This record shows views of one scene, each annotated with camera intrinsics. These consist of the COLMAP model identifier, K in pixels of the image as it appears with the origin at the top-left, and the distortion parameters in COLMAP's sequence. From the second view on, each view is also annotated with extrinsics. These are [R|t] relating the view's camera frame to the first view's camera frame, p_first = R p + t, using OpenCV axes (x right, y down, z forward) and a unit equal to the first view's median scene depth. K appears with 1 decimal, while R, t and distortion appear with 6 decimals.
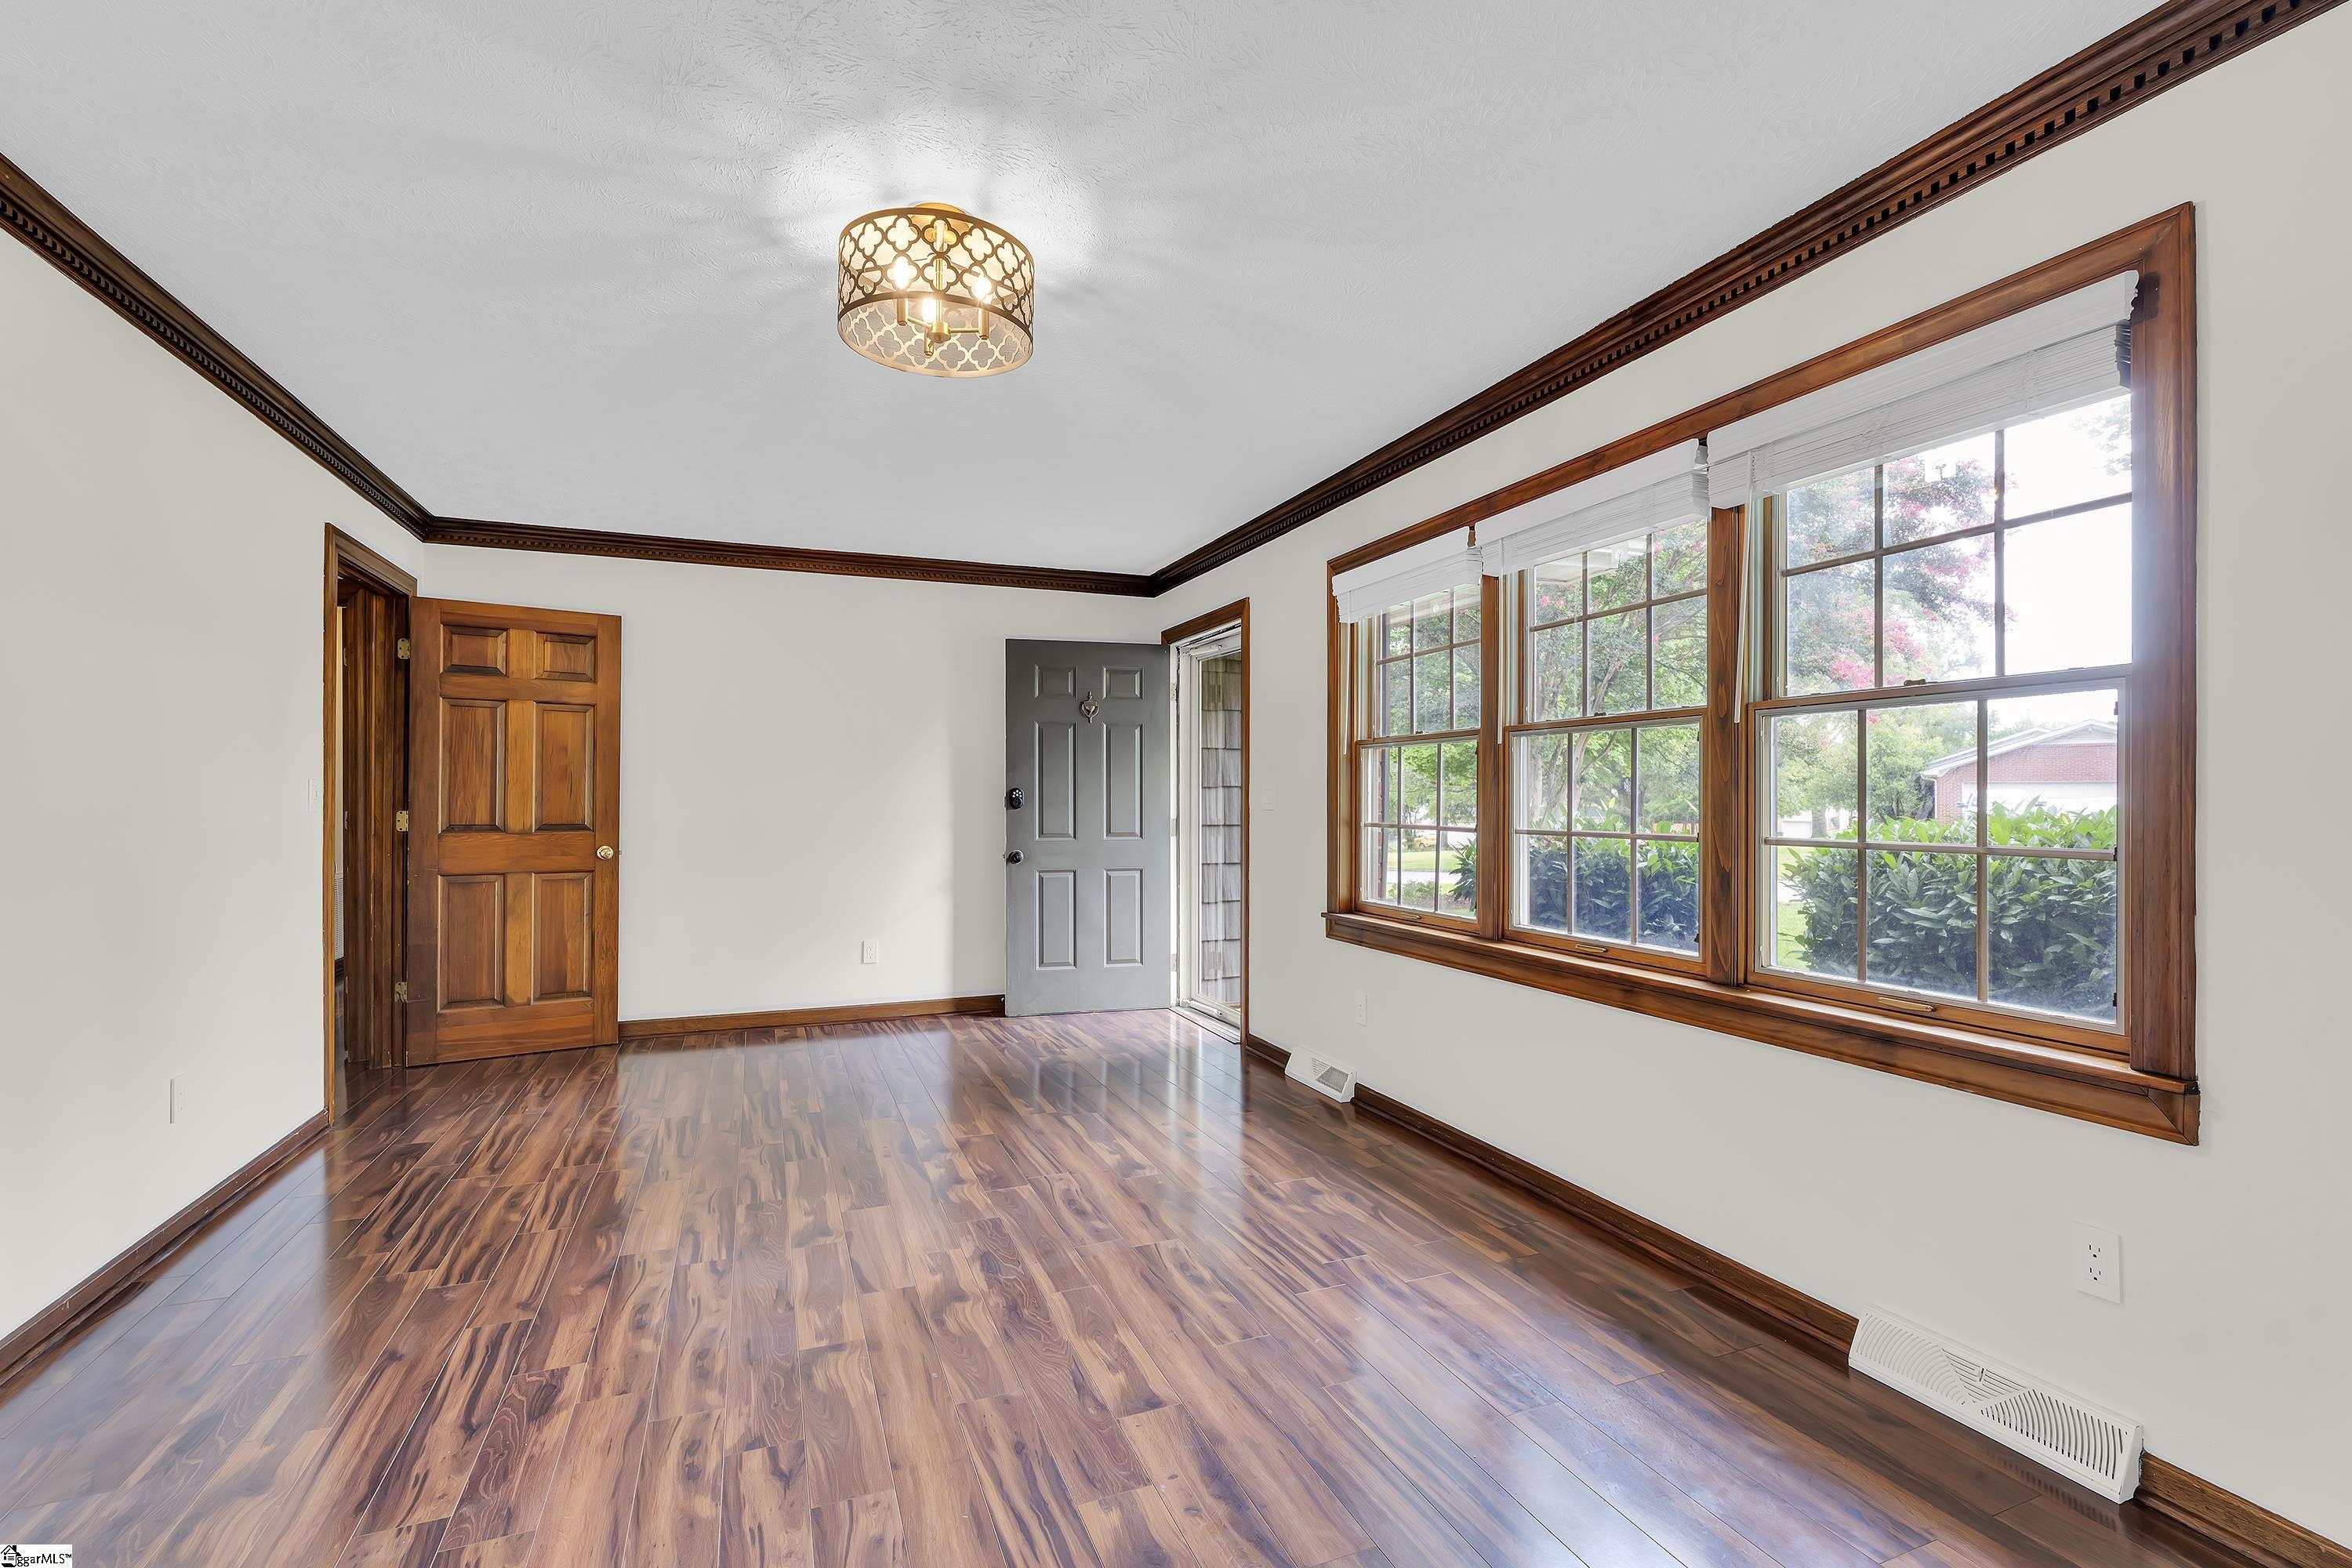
lens RADIAL K [[1029.4, 0, 1179.3], [0, 1029.4, 797.0], [0, 0, 1]] dist [-0.006950, 0.000171]
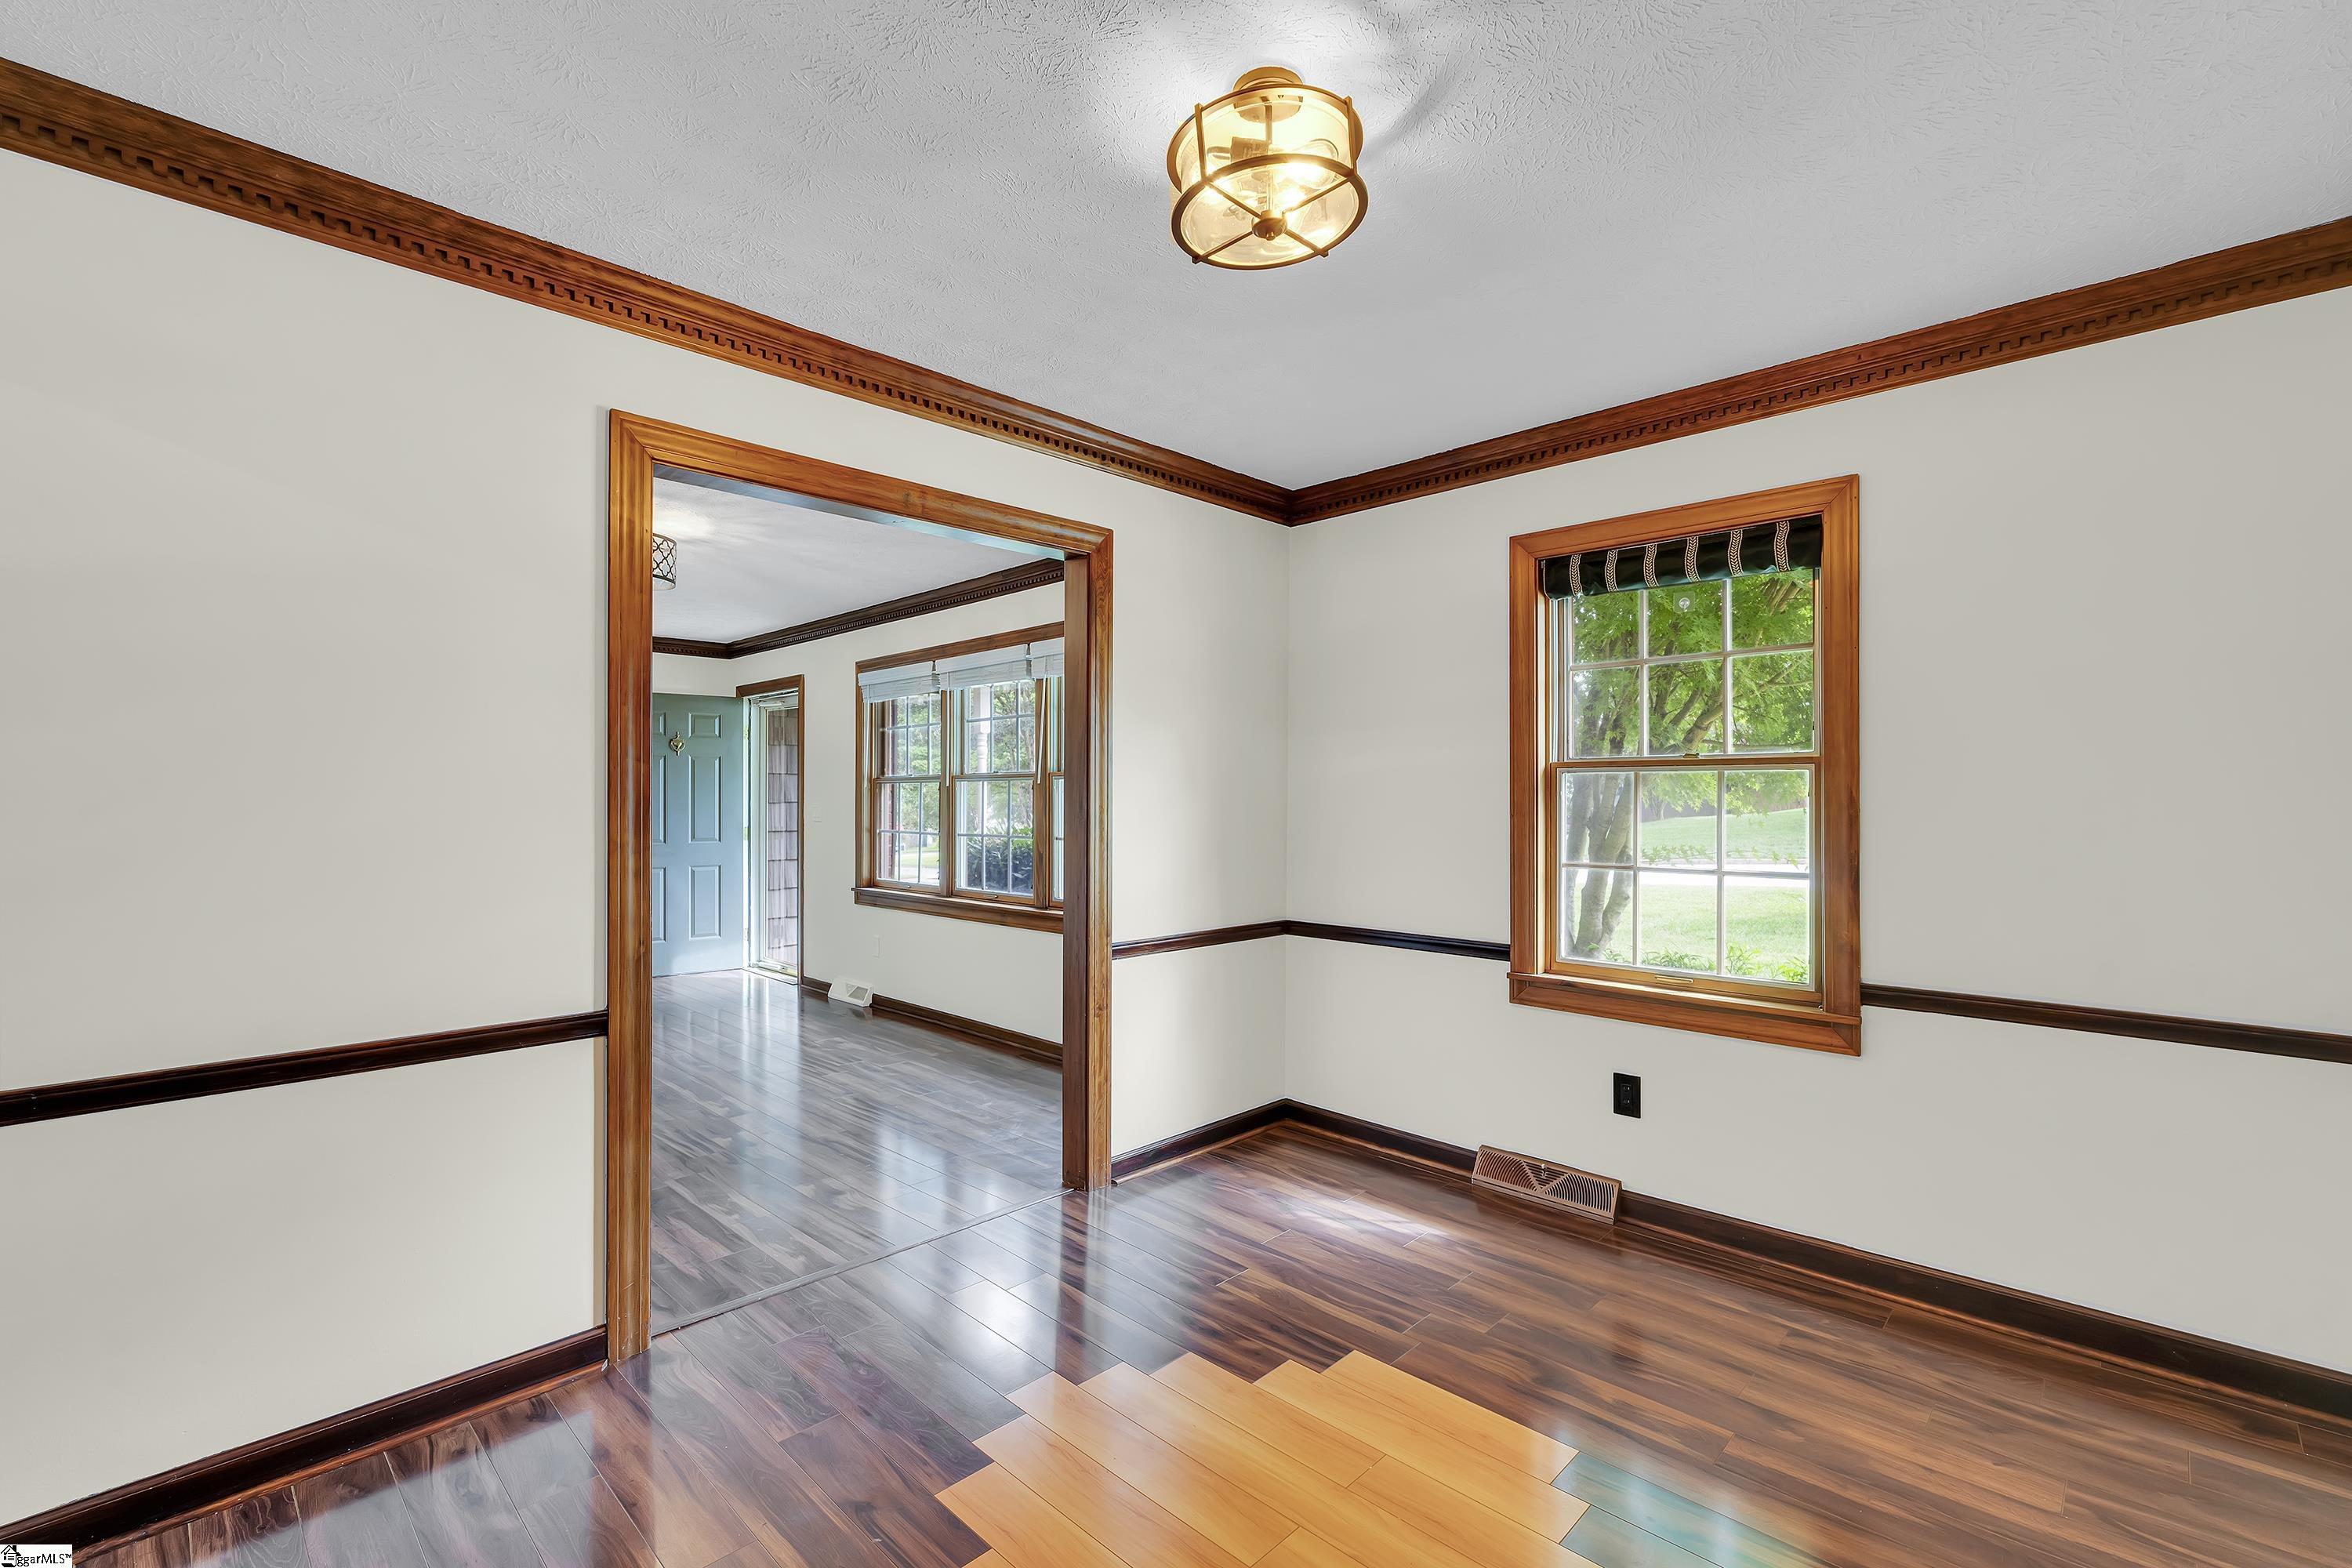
lens RADIAL K [[1029.4, 0, 1179.3], [0, 1029.4, 797.0], [0, 0, 1]] dist [-0.006950, 0.000171]
pose [[0.919184, 0.001361, 0.393827, -0.019033], [-0.001536, 0.999999, 0.000128, -0.026908], [-0.393826, -0.000722, 0.919185, -0.643858]]
